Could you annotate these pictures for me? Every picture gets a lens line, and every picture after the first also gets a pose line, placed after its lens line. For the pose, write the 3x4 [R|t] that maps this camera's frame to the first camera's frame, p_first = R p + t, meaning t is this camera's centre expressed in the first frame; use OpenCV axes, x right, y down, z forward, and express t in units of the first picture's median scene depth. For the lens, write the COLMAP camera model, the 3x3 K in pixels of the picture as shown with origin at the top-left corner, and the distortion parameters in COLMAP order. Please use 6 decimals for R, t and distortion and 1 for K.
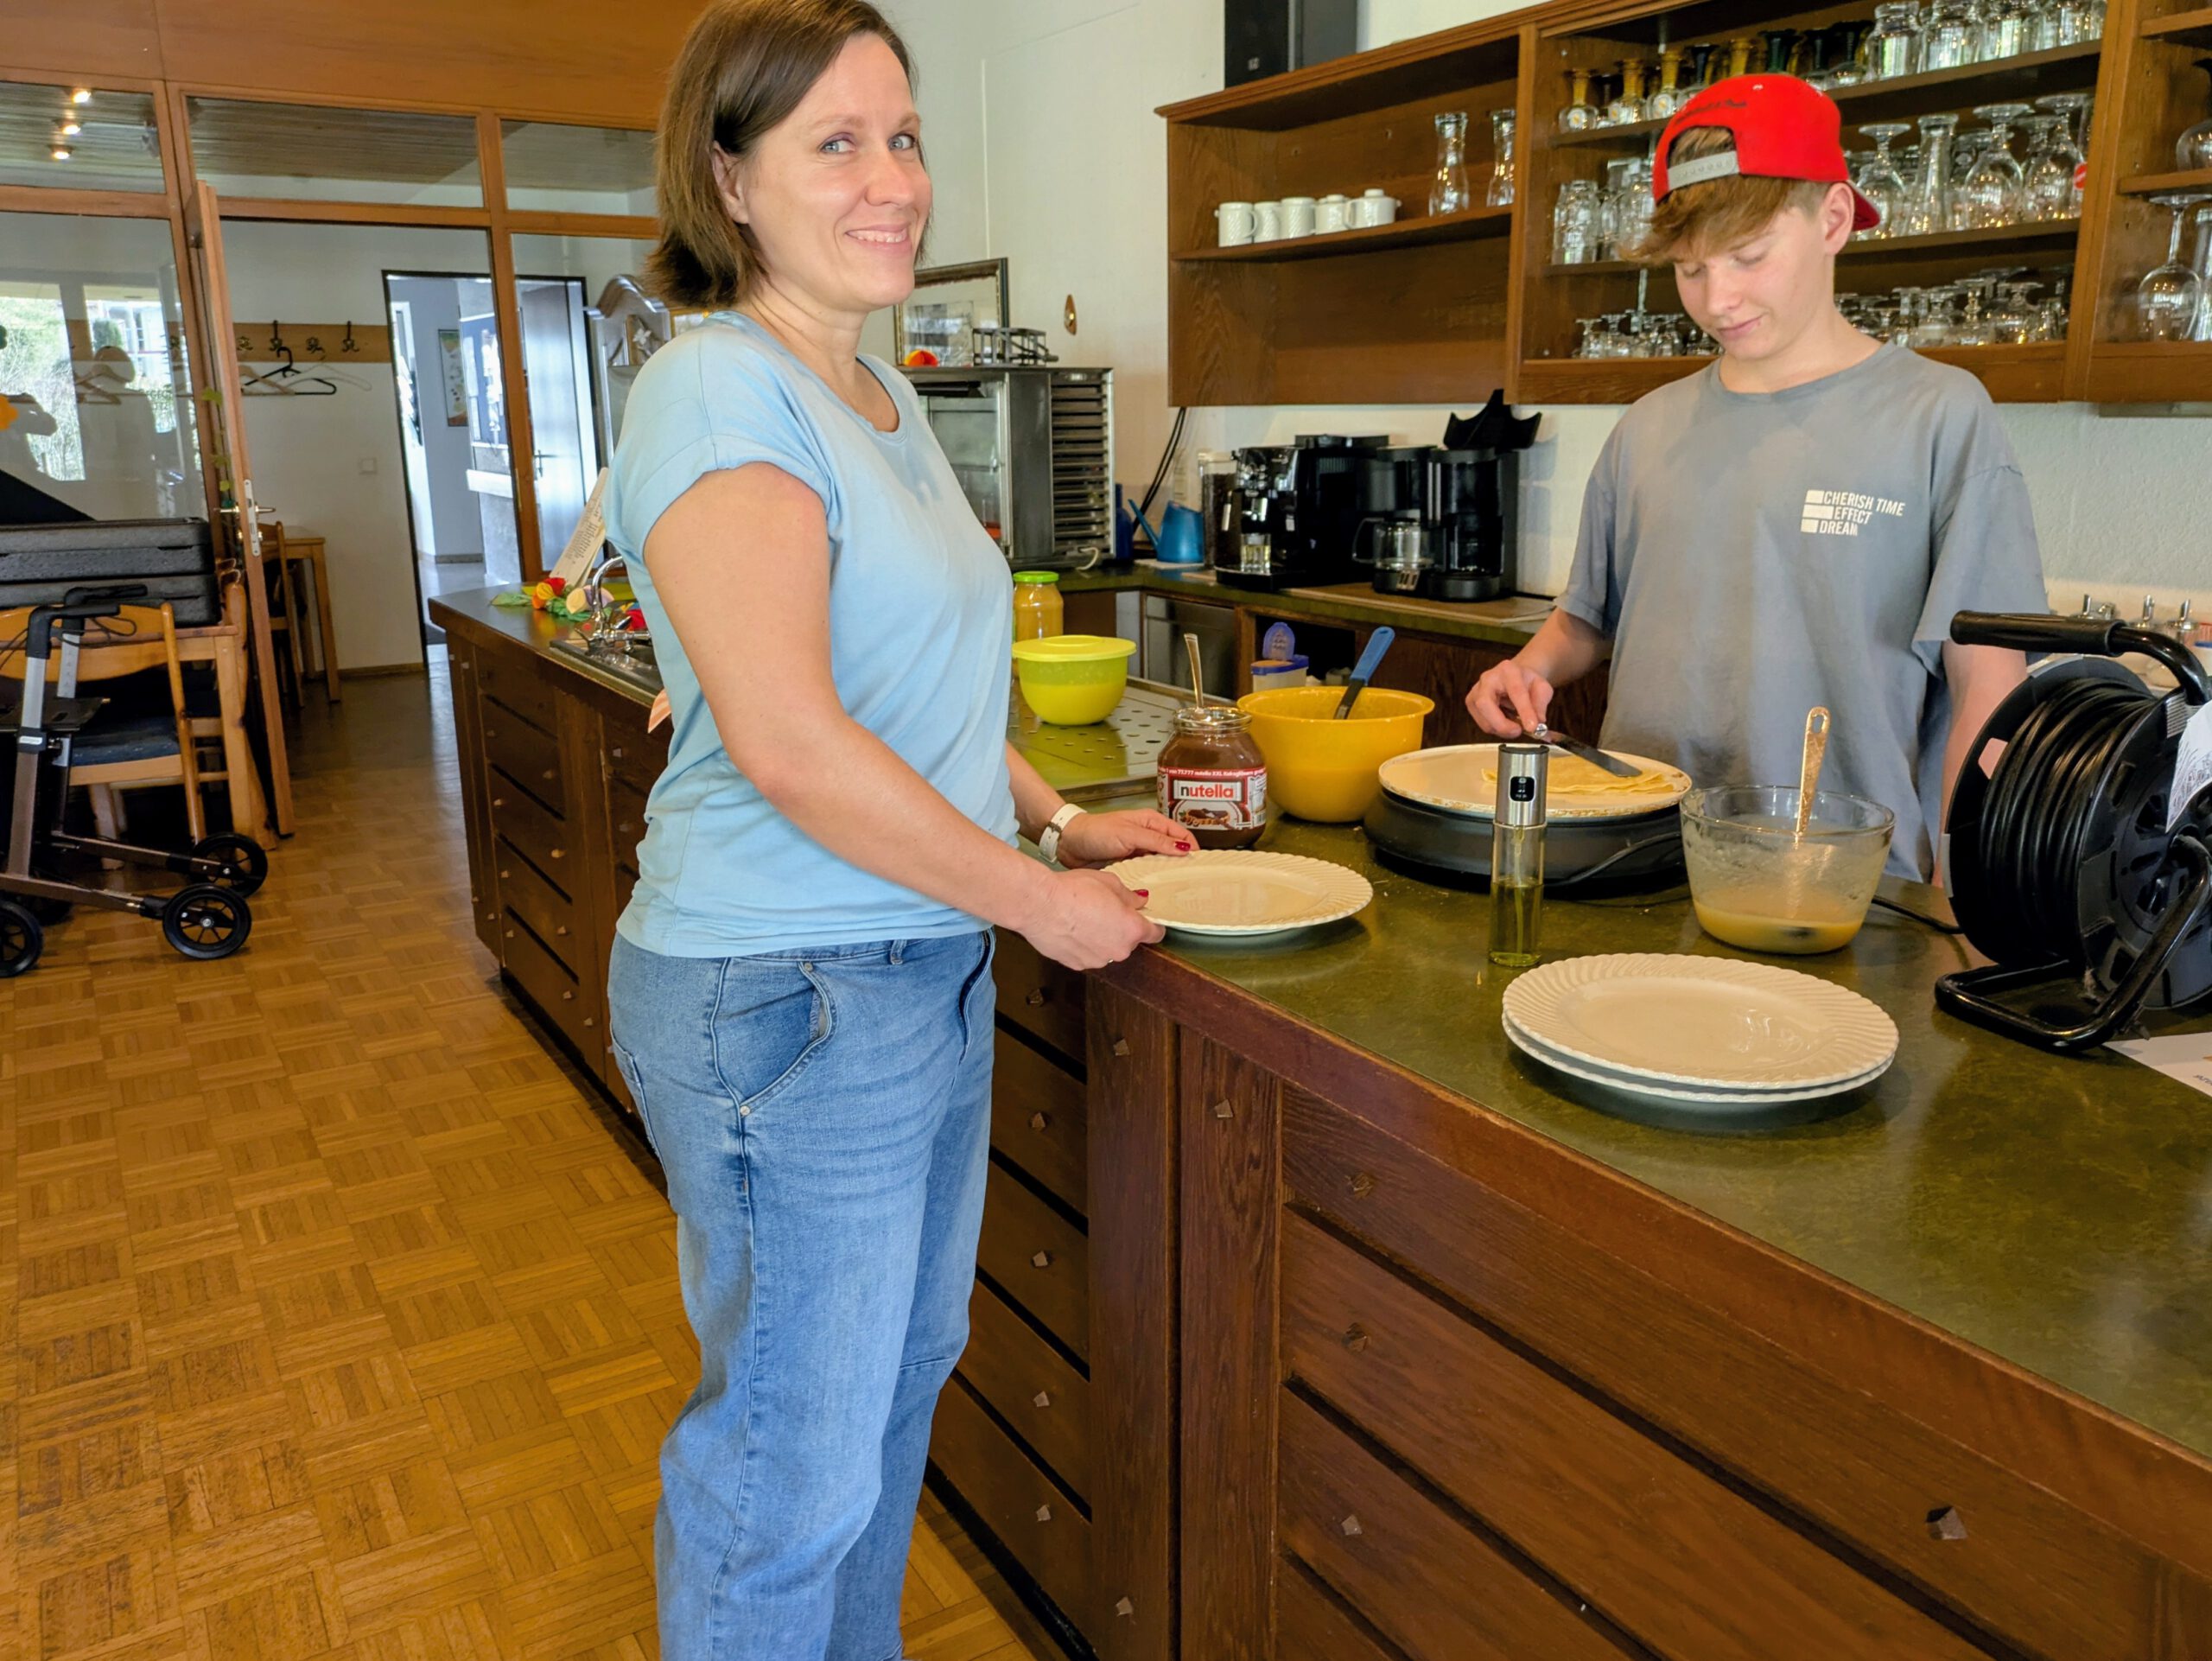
lens RADIAL K [[1792.5, 0, 1106.0], [0, 1792.5, 830.5], [0, 0, 1]] dist [0.039195, -0.051333]
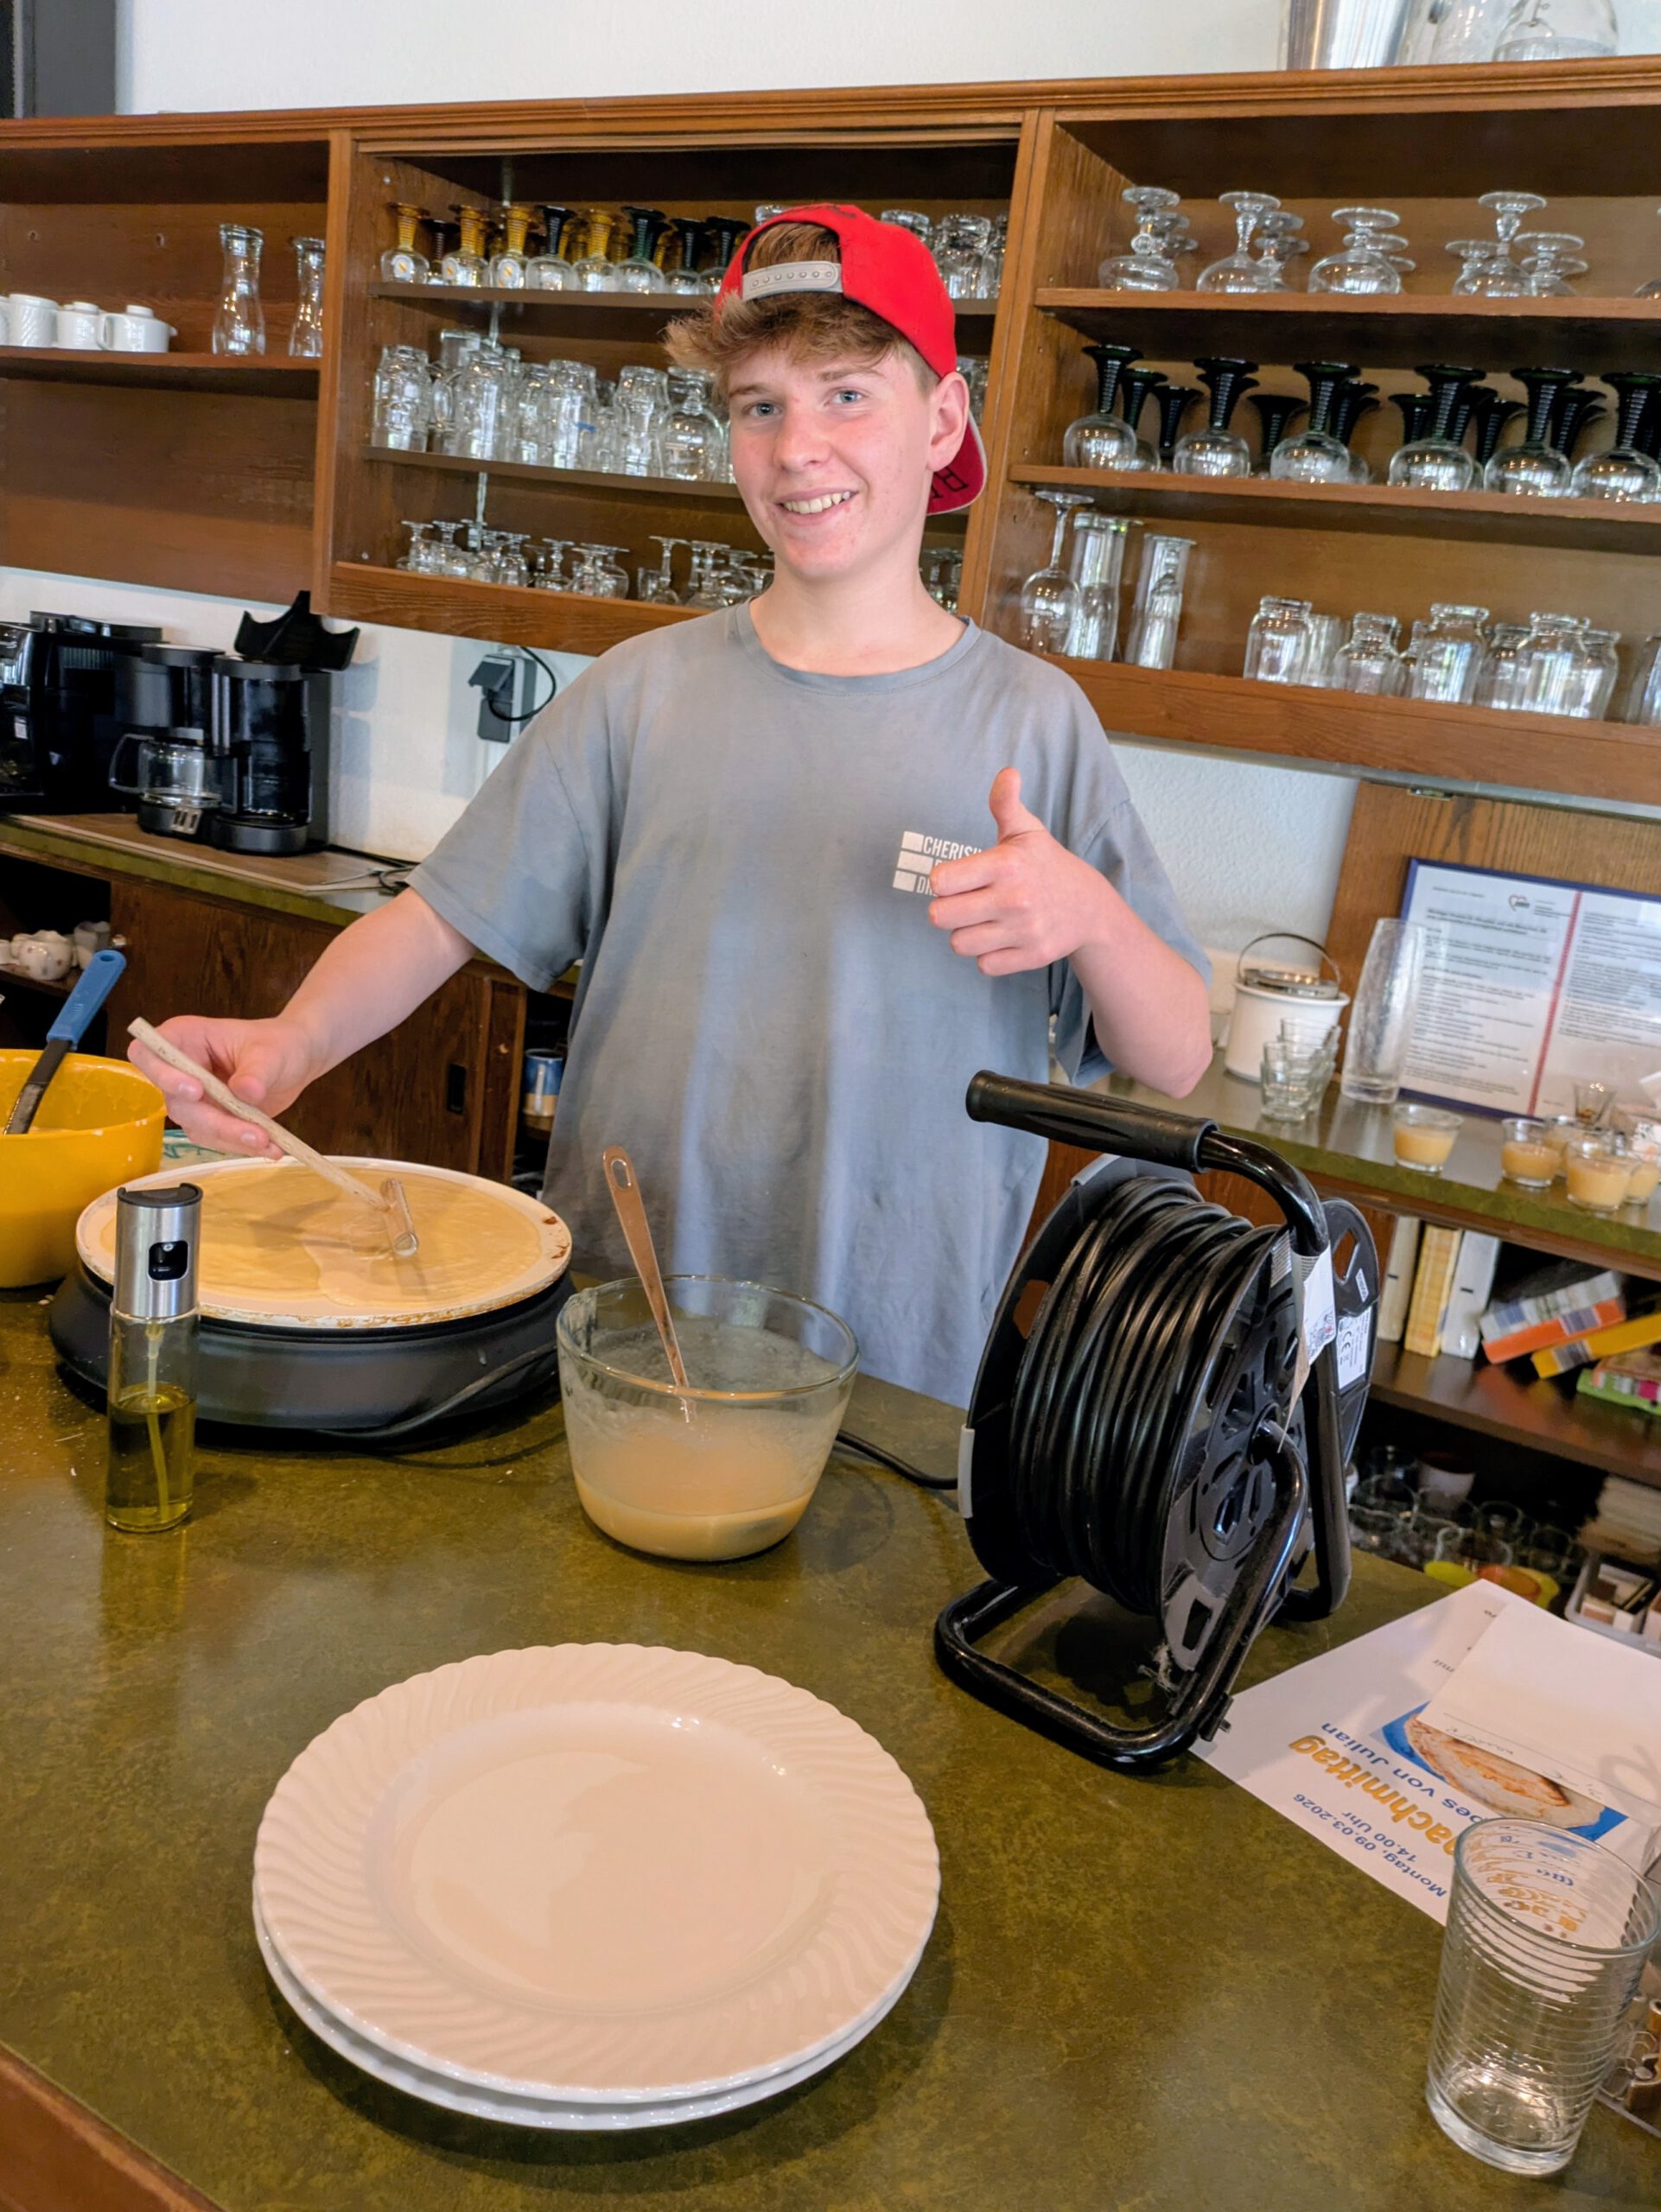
lens RADIAL K [[1792.5, 0, 909.7], [0, 1792.5, 1114.0], [0, 0, 1]] dist [0.039195, -0.051333]
pose [[0.862654, -0.002842, 0.505787, 0.046246], [-0.017894, 0.999187, 0.036134, -0.049090], [-0.505479, -0.040222, 0.861901, 0.170984]]
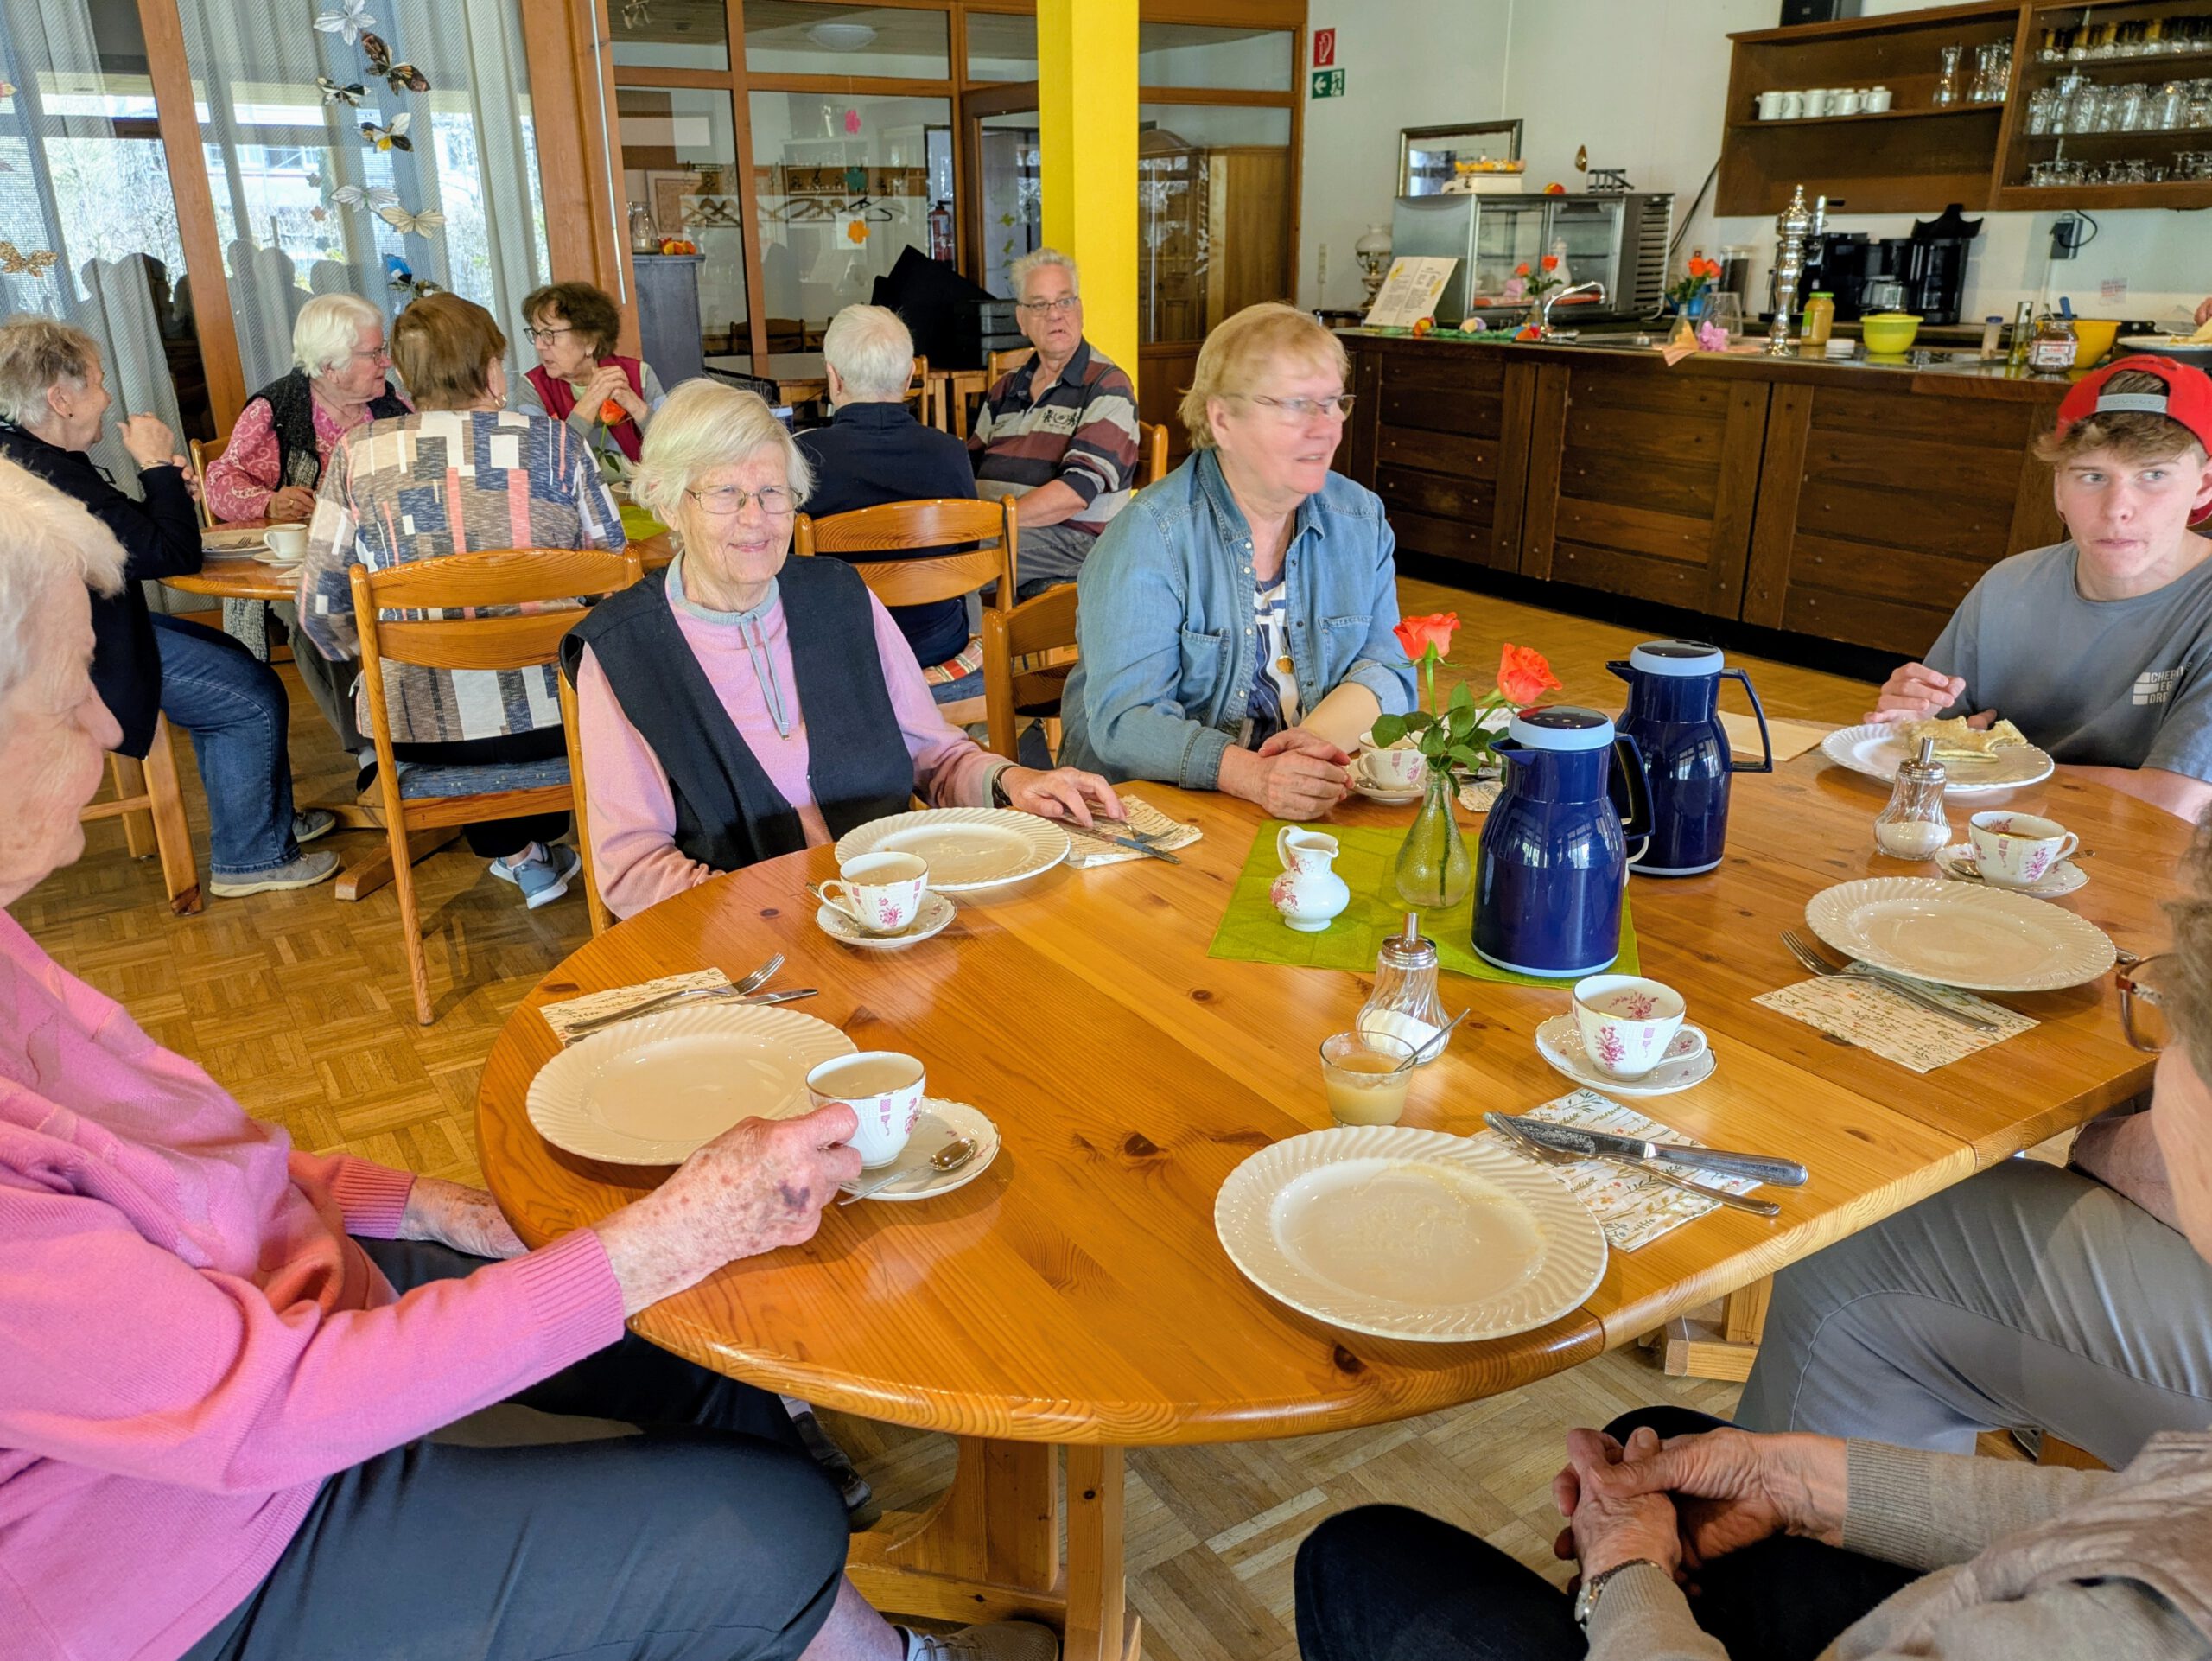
lens RADIAL K [[1645.0, 0, 1106.0], [0, 1645.0, 830.5], [0, 0, 1]] dist [0.003654, -0.003297]
pose [[0.998648, -0.028179, 0.043676, -0.784572], [0.022795, 0.992608, 0.119201, 0.174705], [-0.046712, -0.118044, 0.991909, -0.724897]]
